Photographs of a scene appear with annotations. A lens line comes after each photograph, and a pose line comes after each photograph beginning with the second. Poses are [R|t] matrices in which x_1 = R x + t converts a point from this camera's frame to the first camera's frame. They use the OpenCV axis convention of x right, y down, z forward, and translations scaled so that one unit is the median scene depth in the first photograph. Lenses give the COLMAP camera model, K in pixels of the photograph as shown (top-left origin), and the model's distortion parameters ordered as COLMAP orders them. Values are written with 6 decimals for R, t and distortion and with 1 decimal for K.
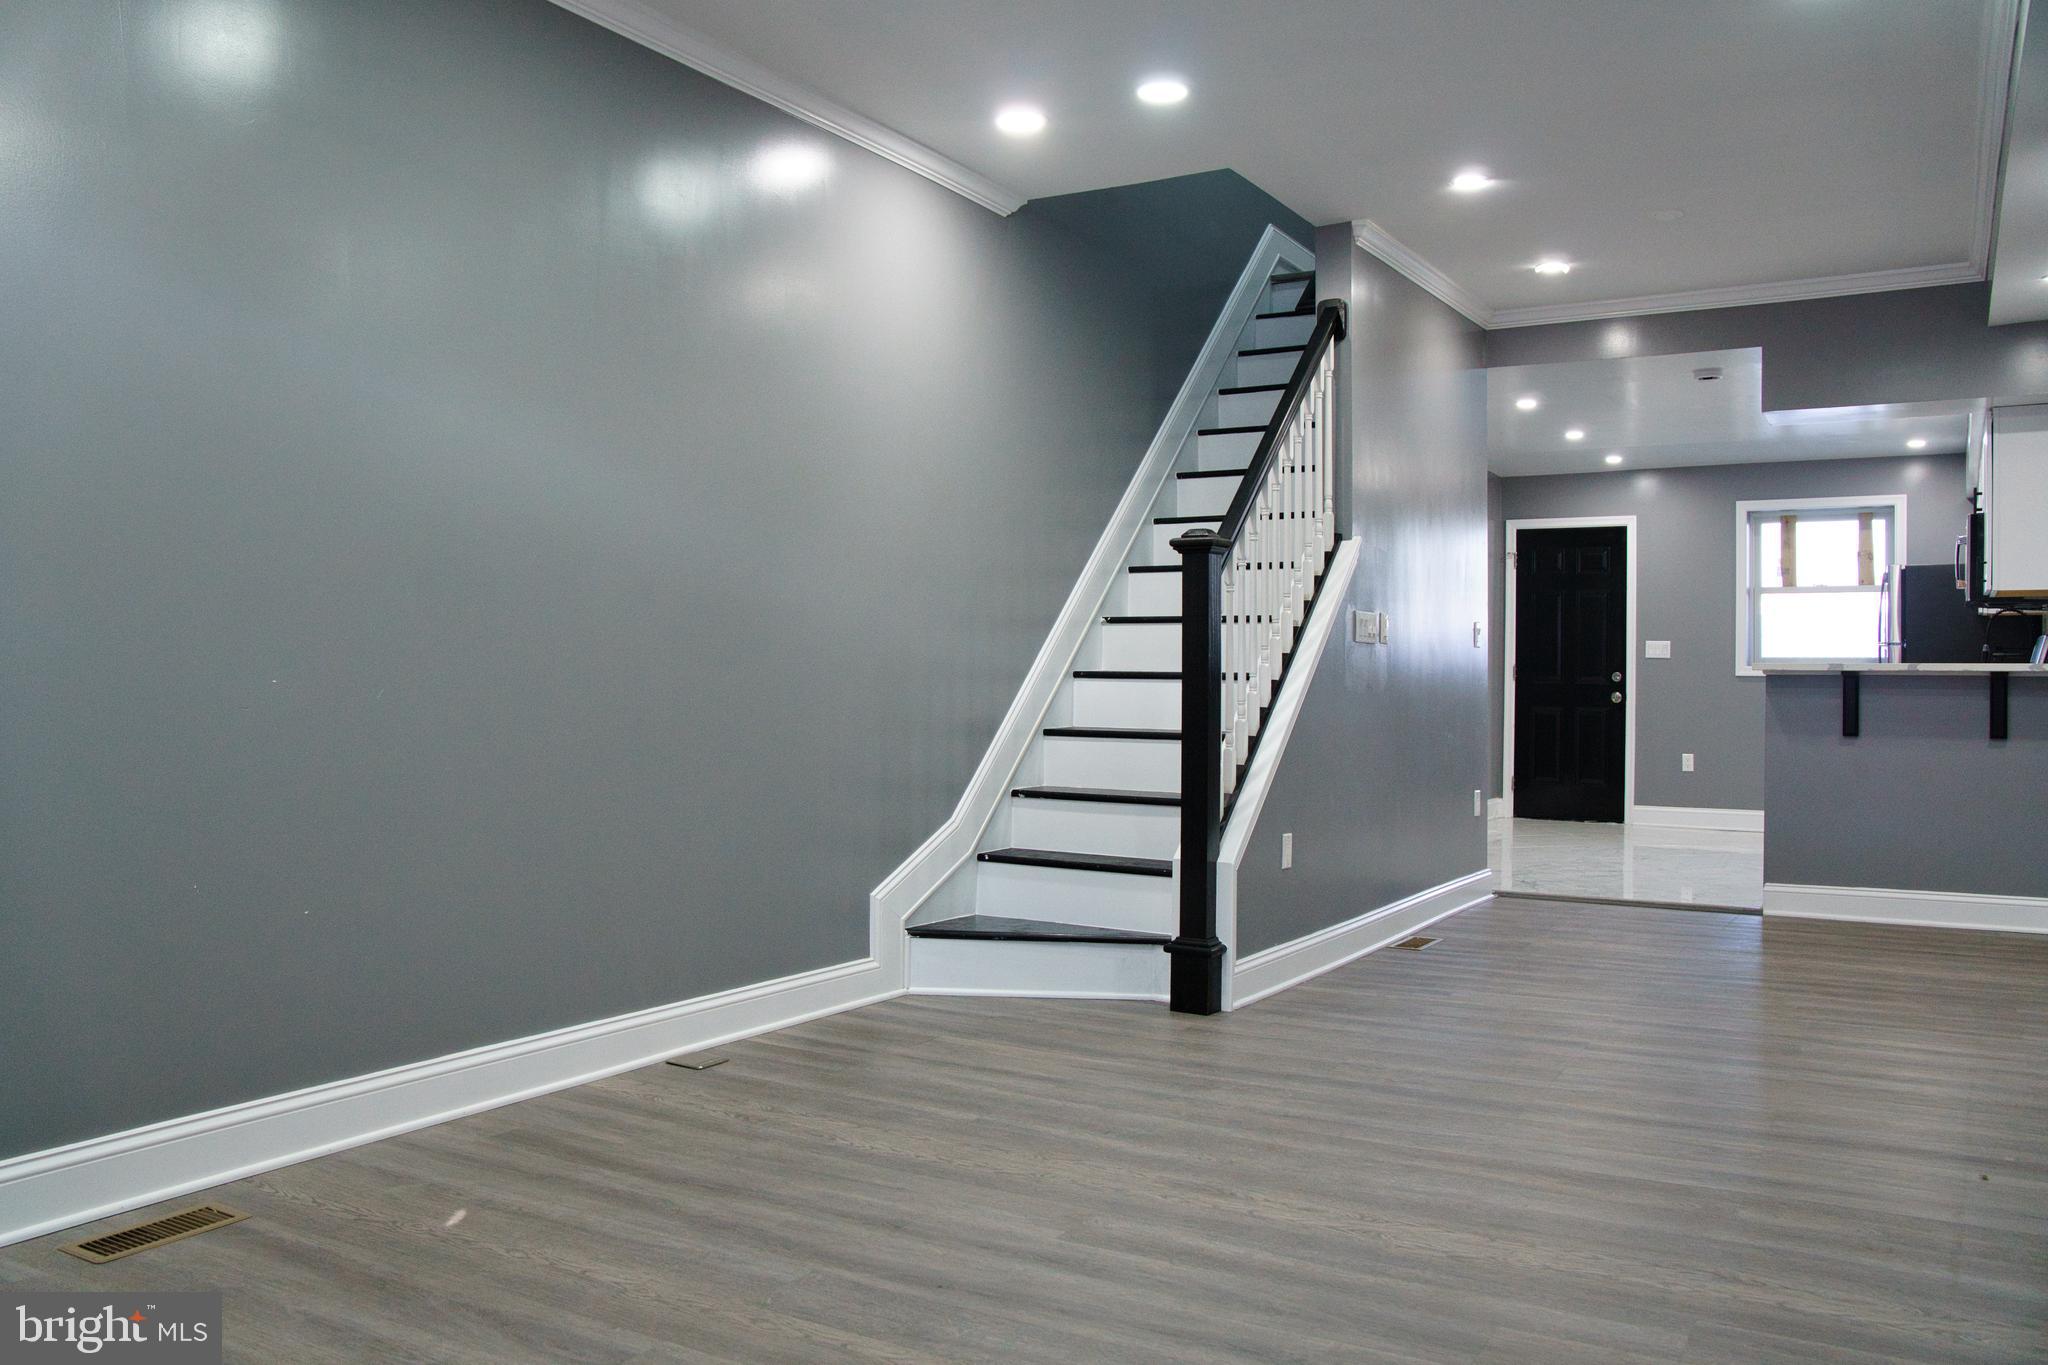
lens RADIAL K [[1658.3, 0, 1024.0], [0, 1658.3, 682.5], [0, 0, 1]] dist [-0.112606, 0.139488]
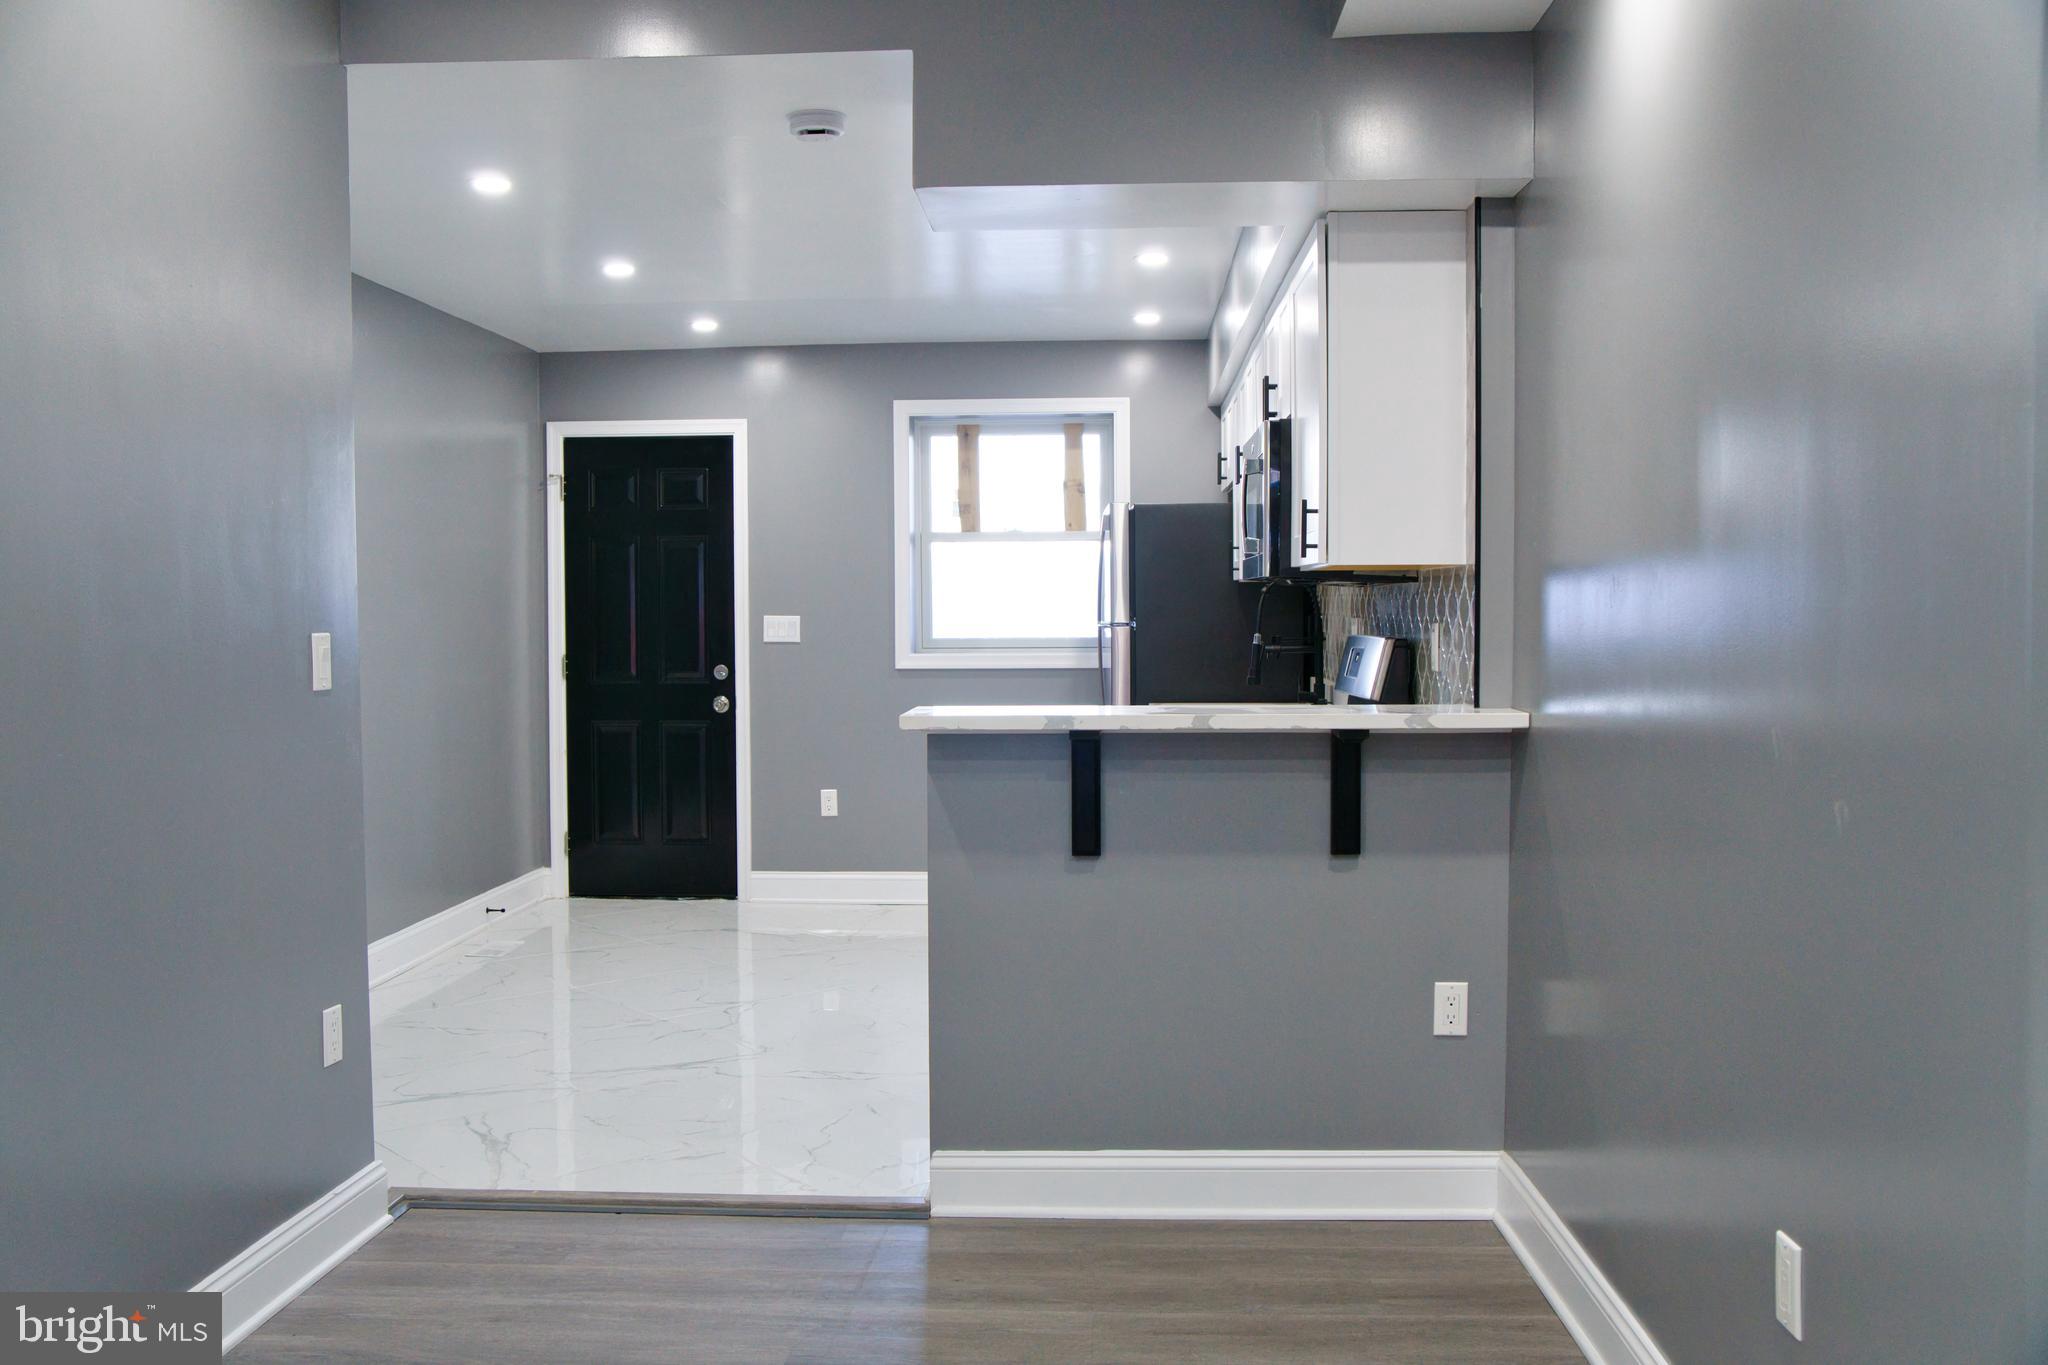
lens RADIAL K [[1765.0, 0, 1024.0], [0, 1765.0, 682.5], [0, 0, 1]] dist [-0.096353, 0.000385]
pose [[0.892155, -0.031360, 0.450639, 0.163903], [0.012555, 0.998923, 0.044660, -0.029507], [-0.451554, -0.034186, 0.891588, 0.347498]]
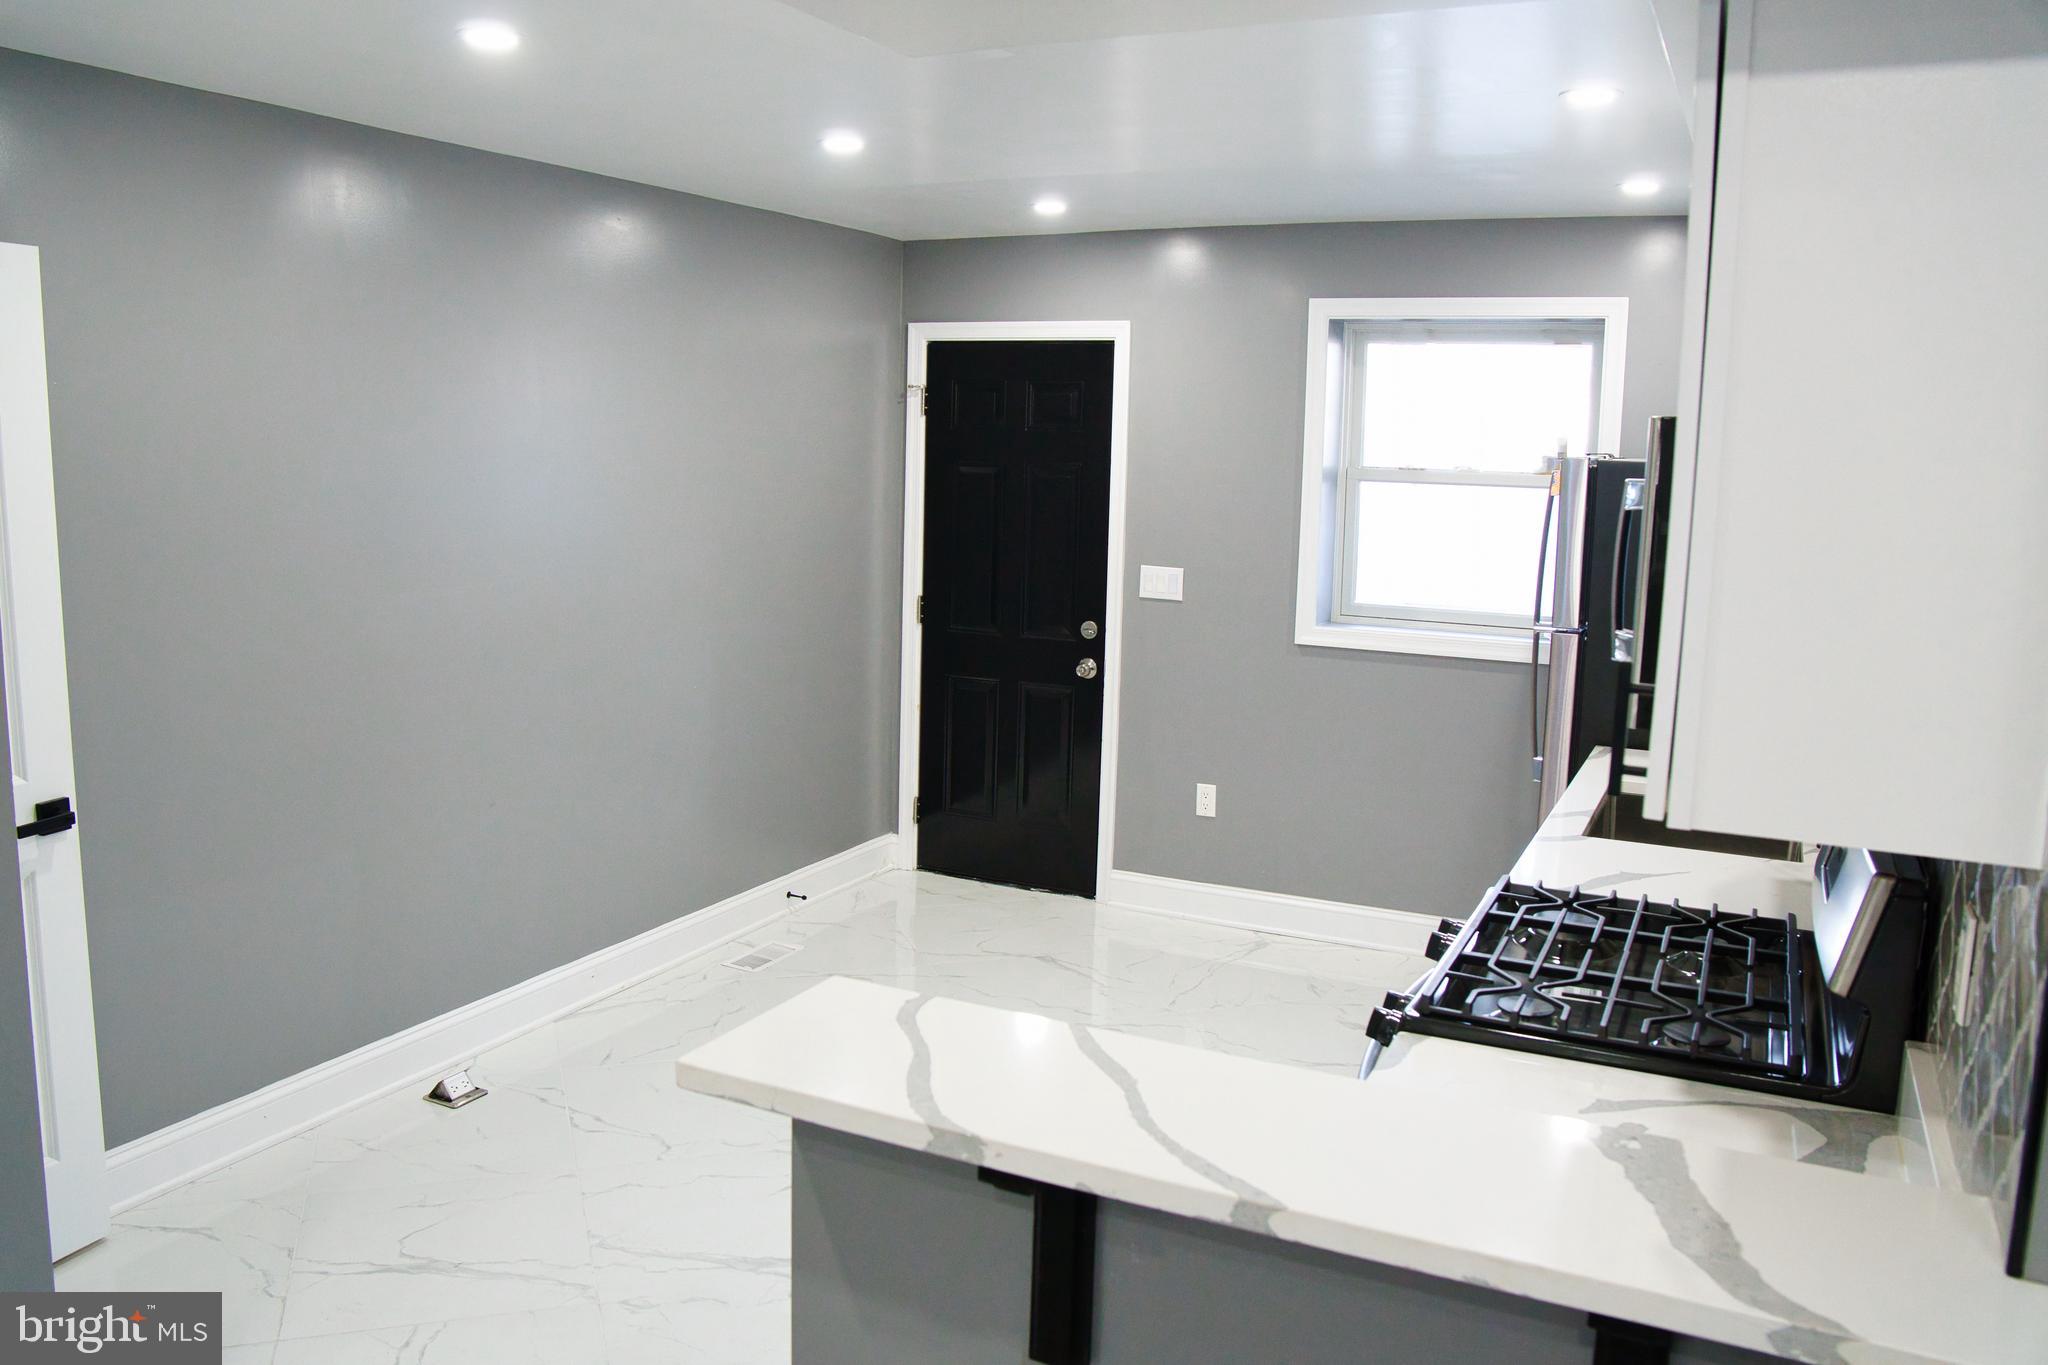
lens RADIAL K [[1560.3, 0, 1021.1], [0, 1560.3, 652.3], [0, 0, 1]] dist [-0.127161, 0.001031]
pose [[0.998465, 0.007063, 0.054932, 0.323760], [-0.014771, 0.989870, 0.141209, -0.069167], [-0.053378, -0.141804, 0.988455, 0.521971]]
